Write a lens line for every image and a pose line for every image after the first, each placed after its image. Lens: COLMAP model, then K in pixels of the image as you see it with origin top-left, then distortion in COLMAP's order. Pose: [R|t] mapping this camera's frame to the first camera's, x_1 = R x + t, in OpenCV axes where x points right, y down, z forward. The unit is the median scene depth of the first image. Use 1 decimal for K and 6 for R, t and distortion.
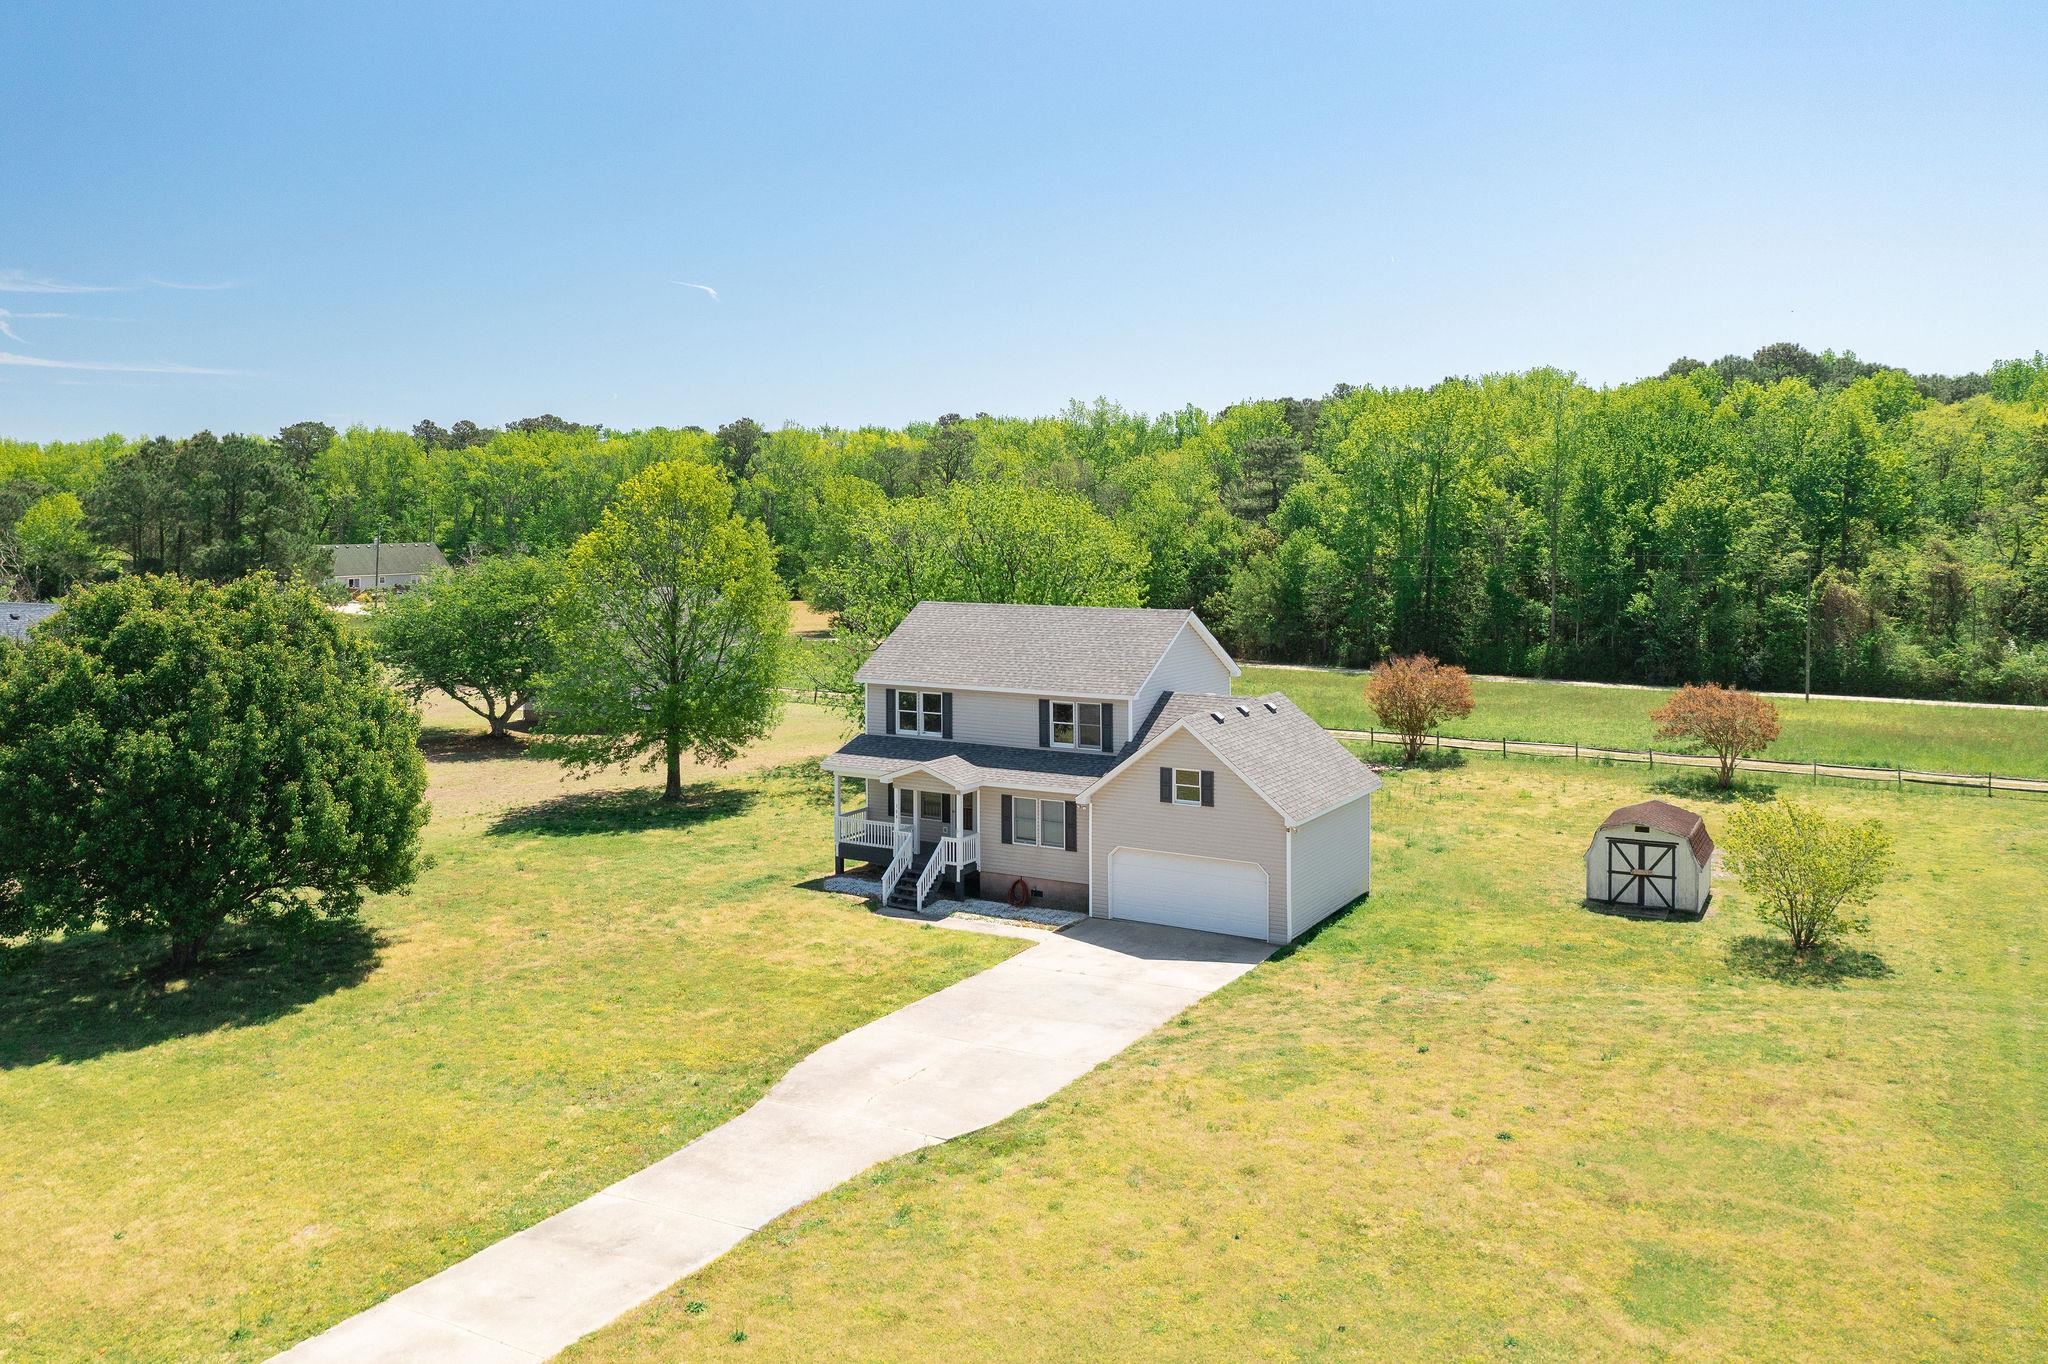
lens RADIAL K [[1634.7, 0, 1030.3], [0, 1634.7, 613.2], [0, 0, 1]] dist [-0.020350, 0.031651]
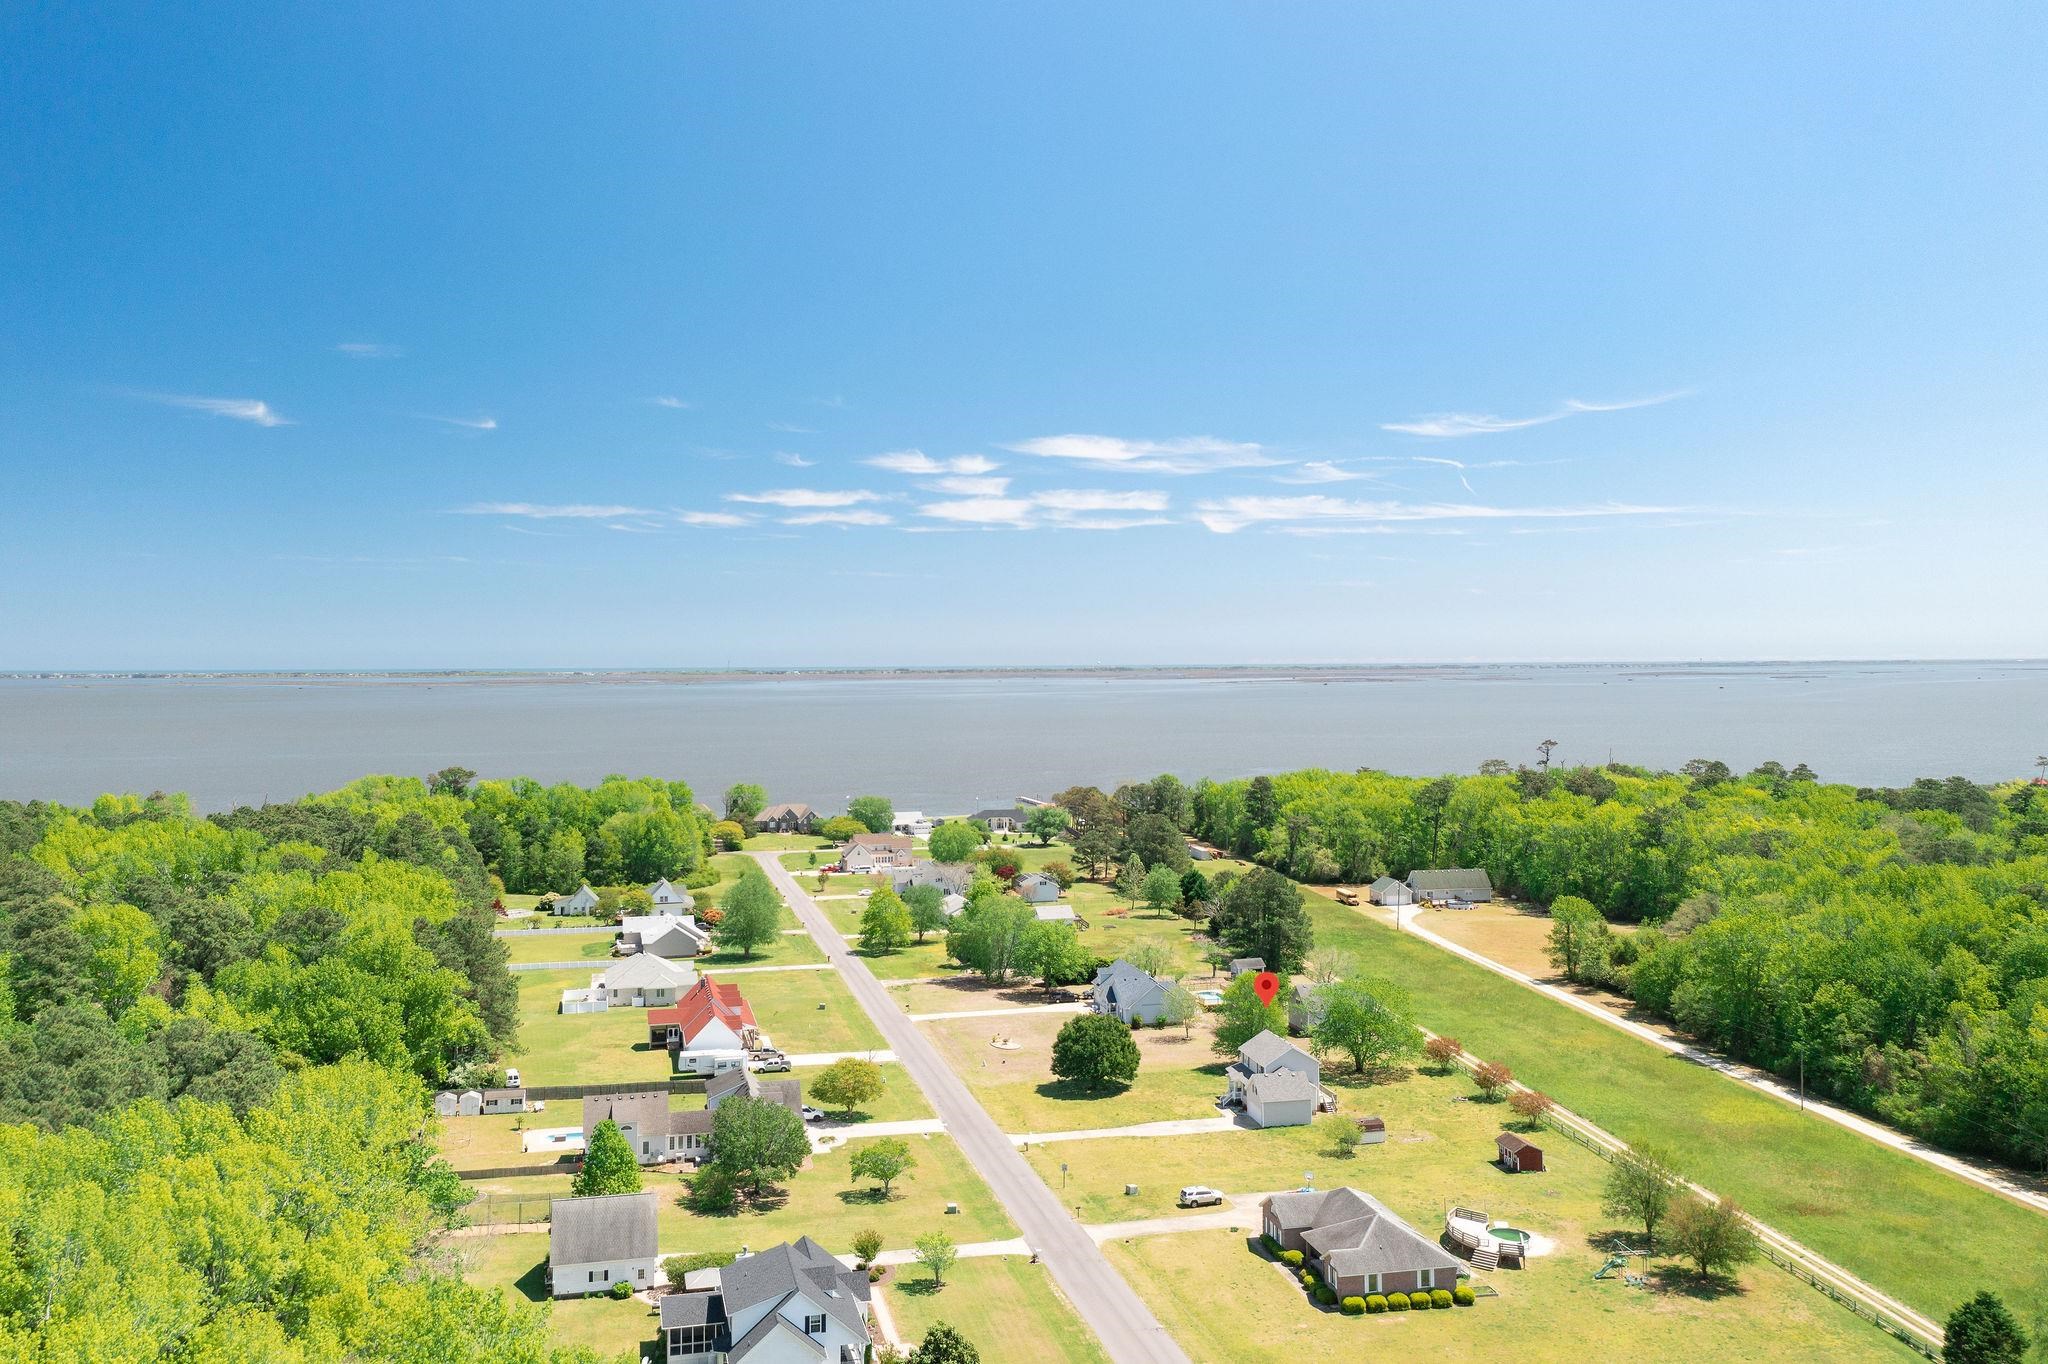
lens RADIAL K [[1634.7, 0, 1030.2], [0, 1634.7, 558.7], [0, 0, 1]] dist [-0.020350, 0.031651]
pose [[0.662638, -0.049866, -0.747278, 2.869909], [-0.042660, 0.993648, -0.104134, -0.787172], [0.747724, 0.100882, 0.656301, -2.375786]]
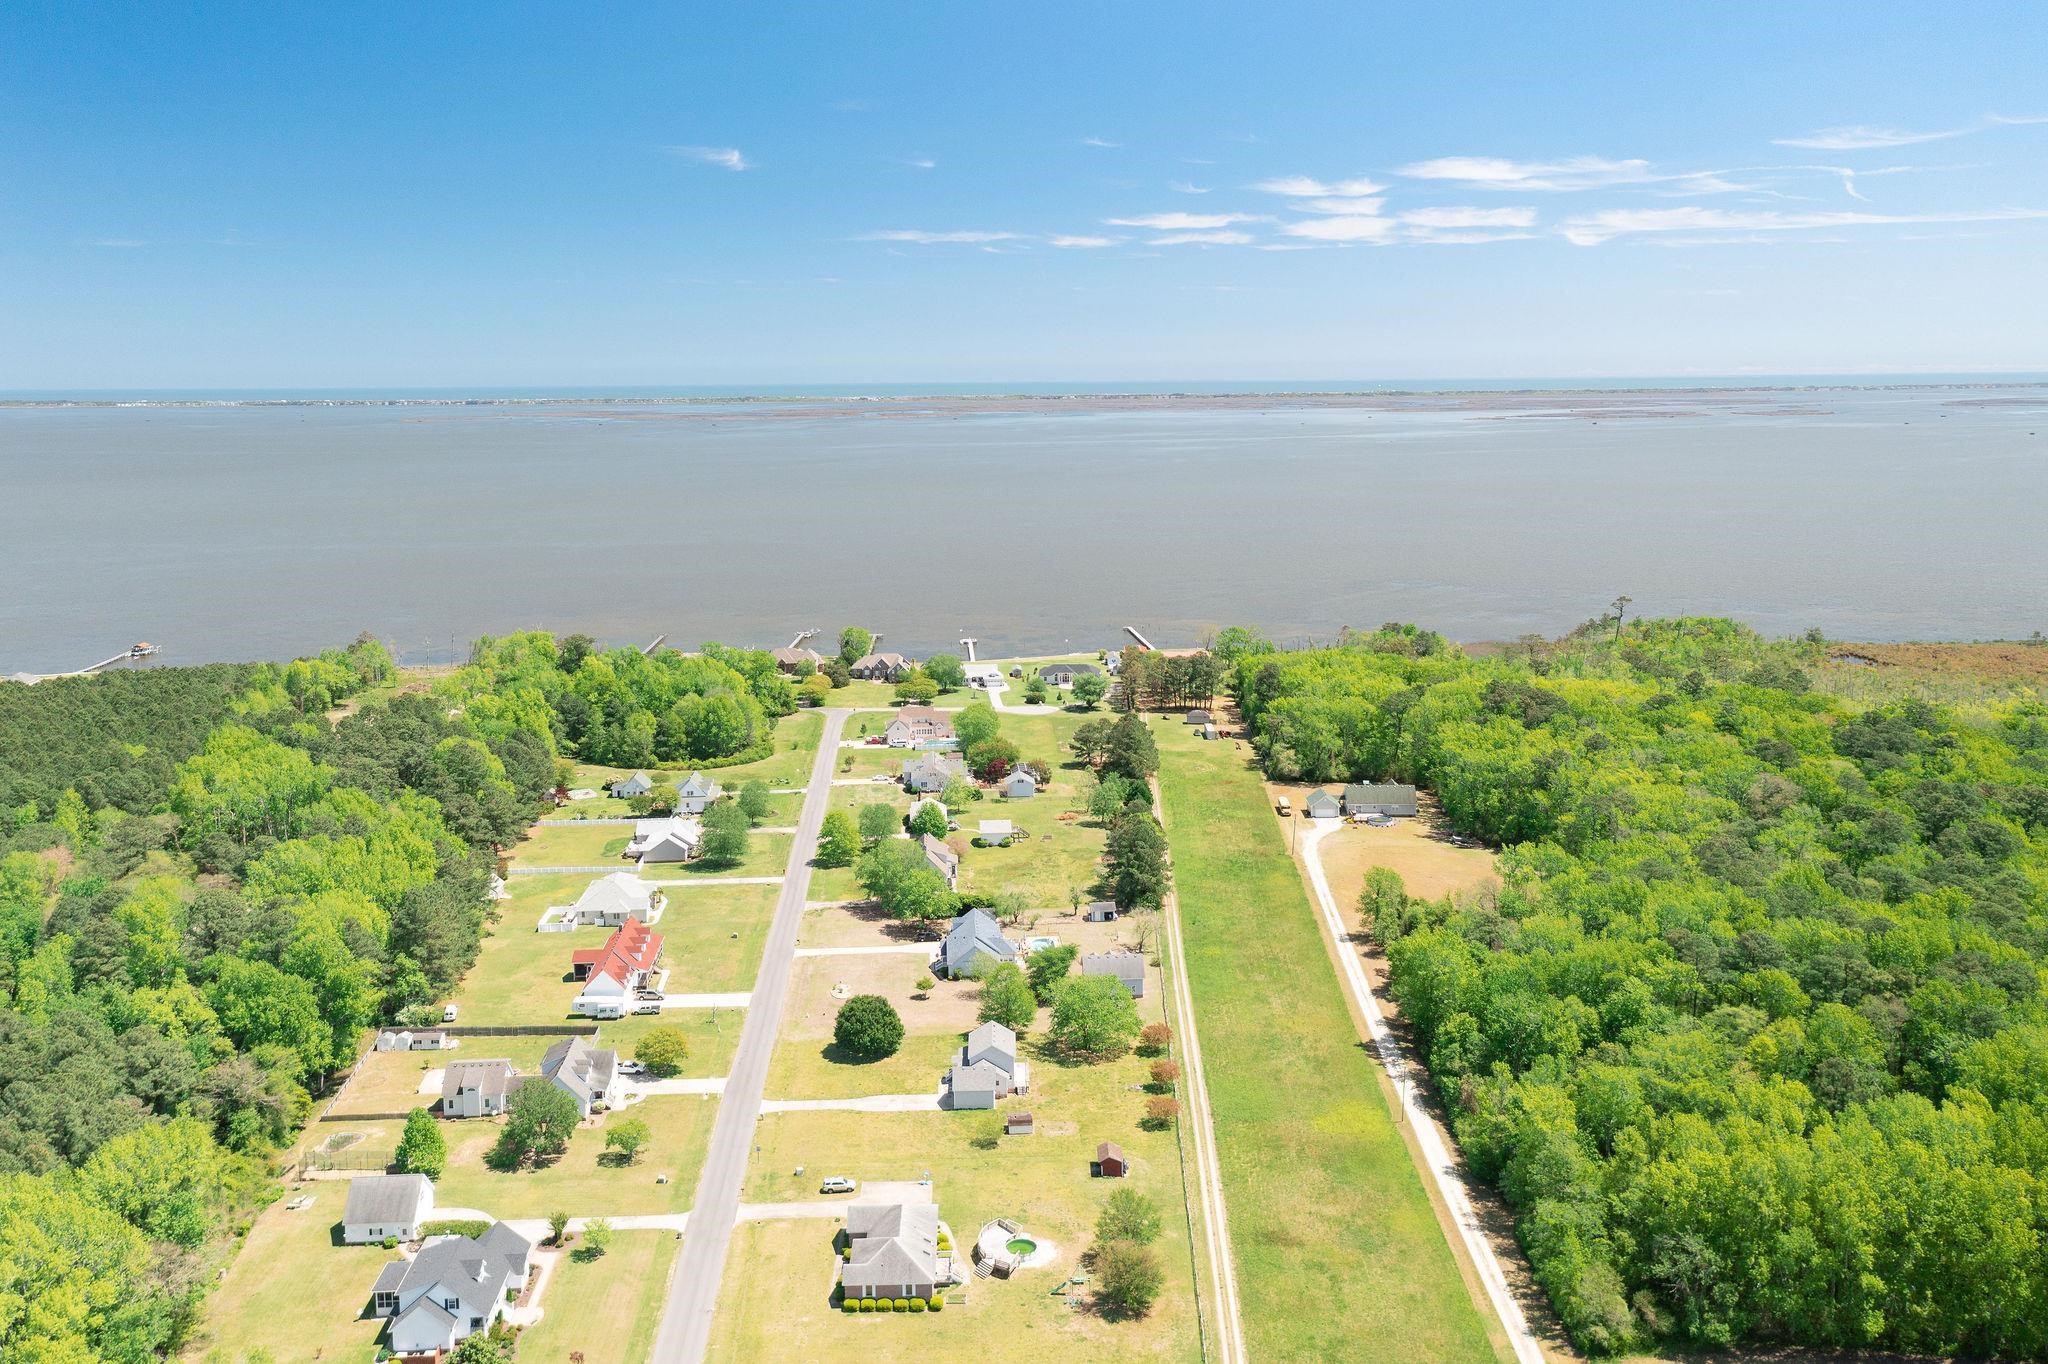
lens RADIAL K [[1634.7, 0, 1027.7], [0, 1634.7, 599.6], [0, 0, 1]] dist [-0.020350, 0.031651]
pose [[0.517694, 0.112568, -0.848128, 4.549093], [-0.045149, 0.993520, 0.104306, -2.019125], [0.854374, -0.015706, 0.519422, -1.634812]]
